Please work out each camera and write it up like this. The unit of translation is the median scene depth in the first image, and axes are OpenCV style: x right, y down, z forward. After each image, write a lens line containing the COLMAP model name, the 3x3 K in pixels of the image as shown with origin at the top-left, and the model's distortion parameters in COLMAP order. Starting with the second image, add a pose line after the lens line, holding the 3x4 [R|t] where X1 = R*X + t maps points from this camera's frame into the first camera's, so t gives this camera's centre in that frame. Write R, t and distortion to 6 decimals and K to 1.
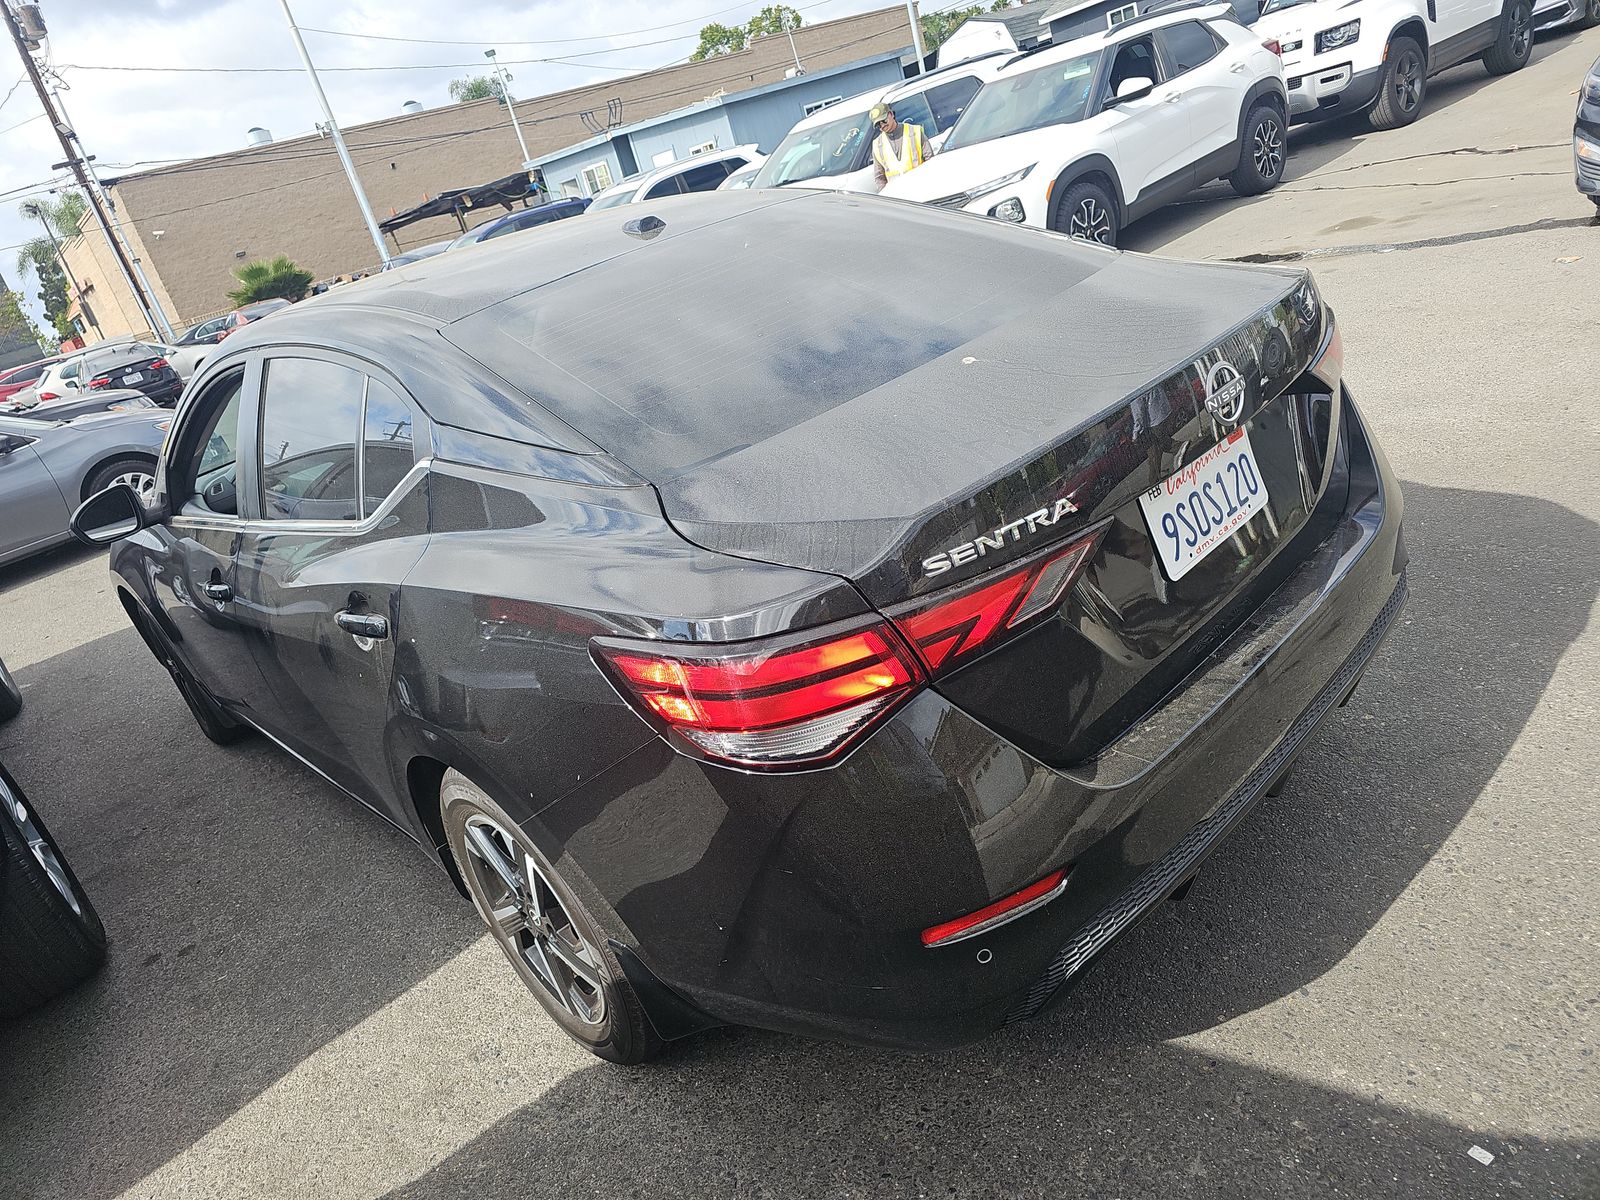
lens RADIAL K [[1143.7, 0, 800.0], [0, 1143.7, 600.0], [0, 0, 1]] dist [0.038985, -0.029614]
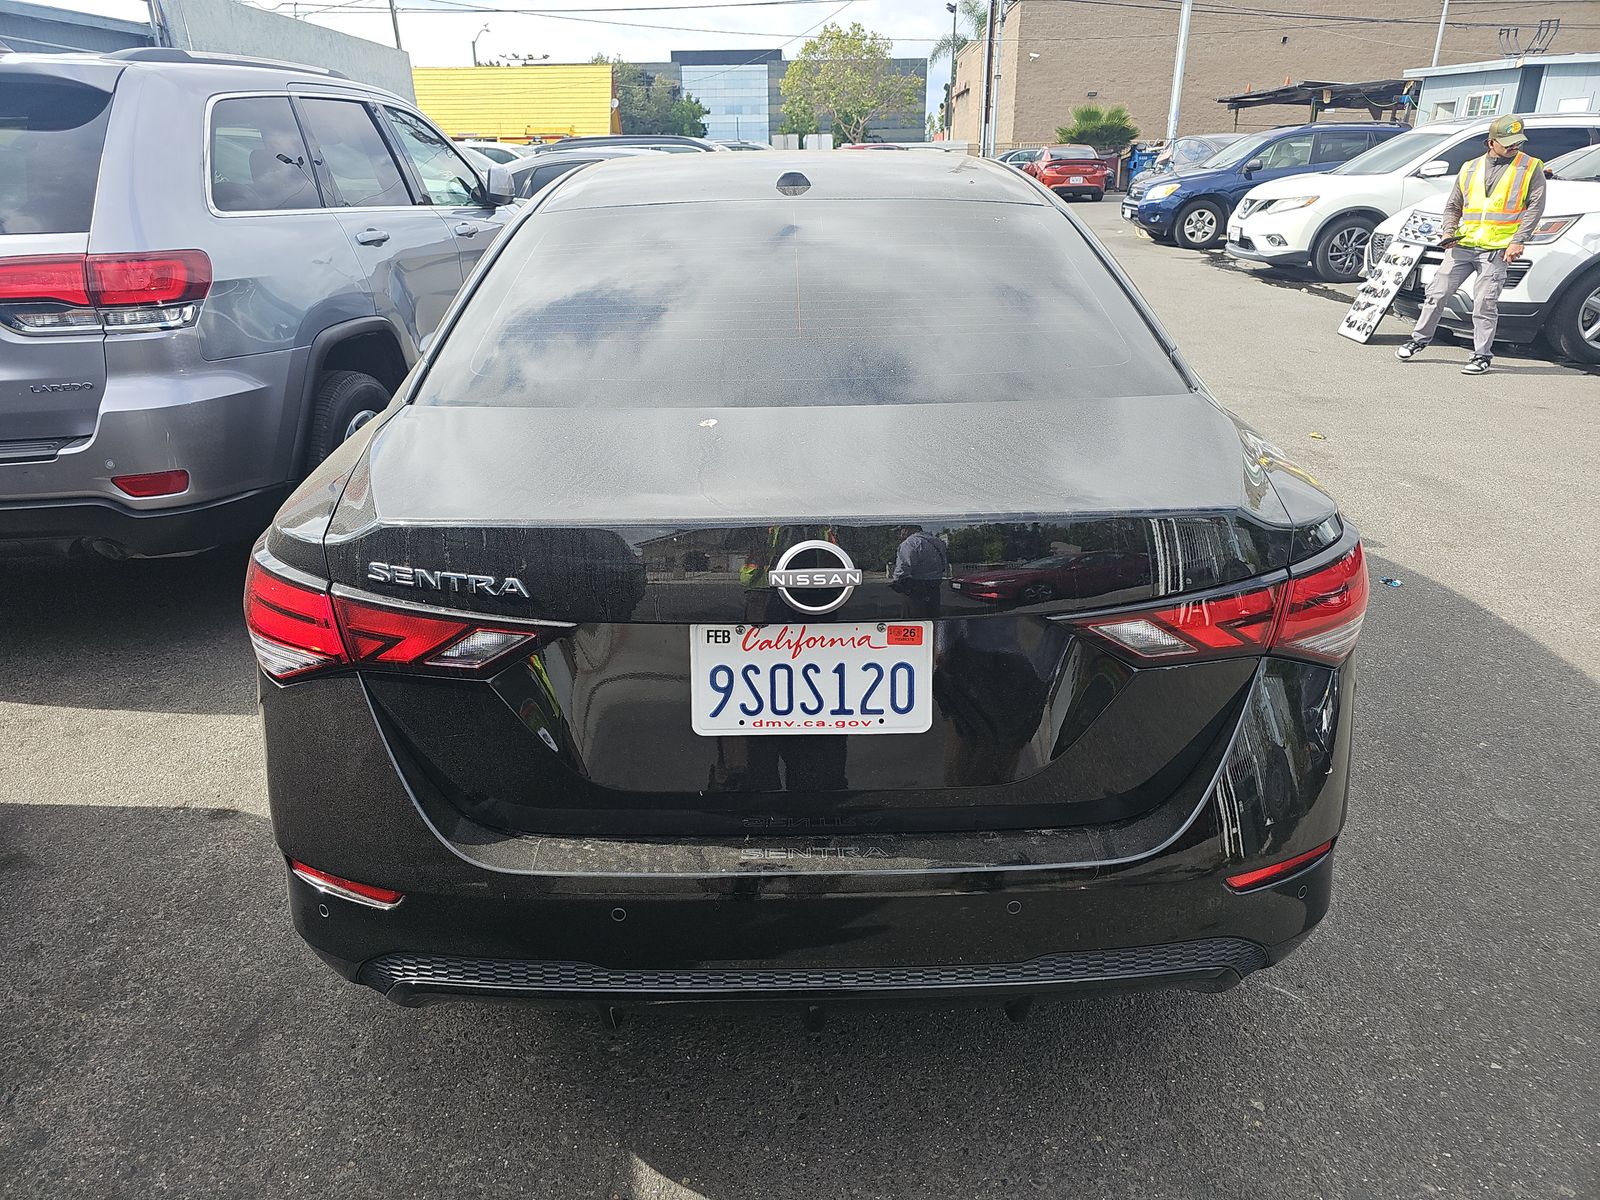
lens RADIAL K [[1143.7, 0, 800.0], [0, 1143.7, 600.0], [0, 0, 1]] dist [0.038985, -0.029614]
pose [[0.688911, 0.486888, -0.536975, 0.741738], [-0.424379, 0.871498, 0.245751, -0.330955], [0.587625, 0.058580, 0.807010, 0.293312]]
